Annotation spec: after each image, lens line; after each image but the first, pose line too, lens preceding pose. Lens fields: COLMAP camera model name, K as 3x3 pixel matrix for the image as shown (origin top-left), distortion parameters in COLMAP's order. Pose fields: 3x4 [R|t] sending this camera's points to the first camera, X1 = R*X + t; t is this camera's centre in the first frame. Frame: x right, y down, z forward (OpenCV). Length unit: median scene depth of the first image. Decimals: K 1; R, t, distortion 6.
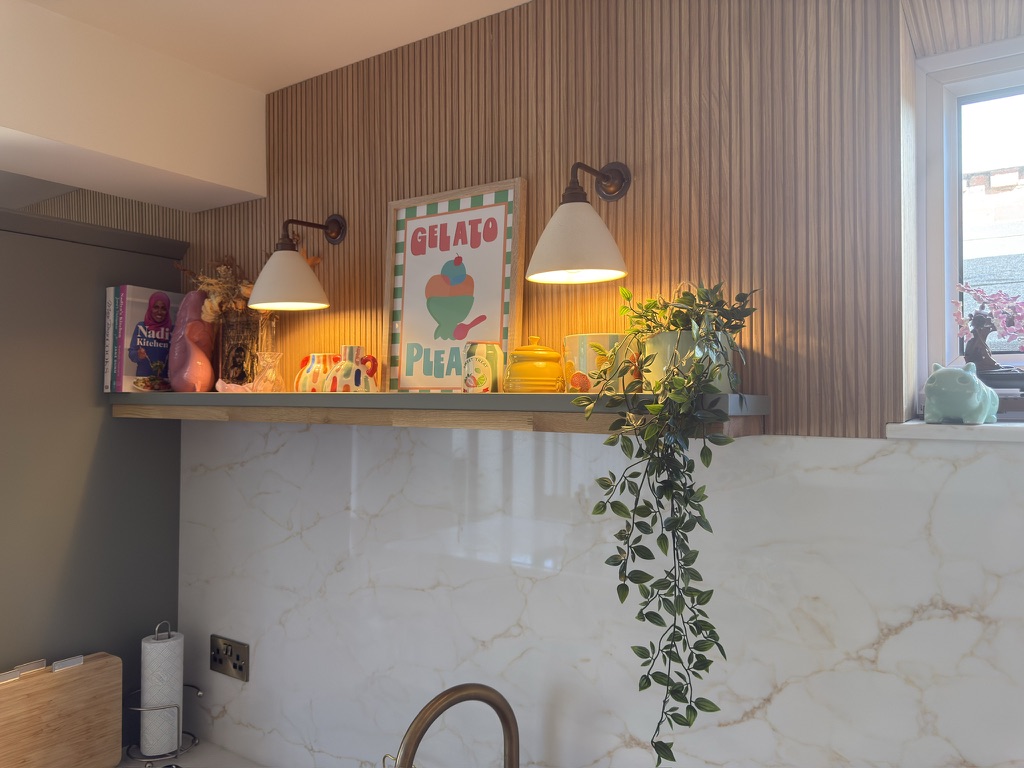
lens RADIAL K [[732.4, 0, 510.6], [0, 732.4, 381.8], [0, 0, 1]] dist [0.062640, -0.071250]
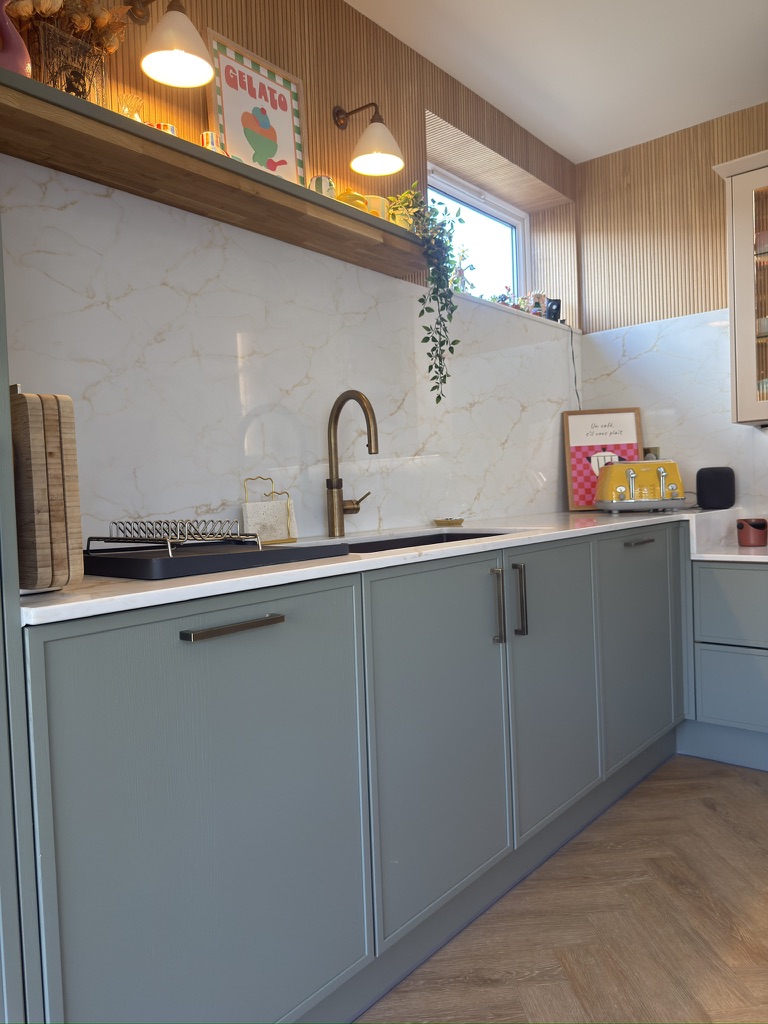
lens RADIAL K [[732.4, 0, 385.7], [0, 732.4, 515.7], [0, 0, 1]] dist [0.062640, -0.071250]
pose [[0.109945, -0.033980, 0.993357, -1.430245], [0.027535, 0.999136, 0.031130, 0.545541], [-0.993556, 0.023929, 0.110786, 0.632352]]
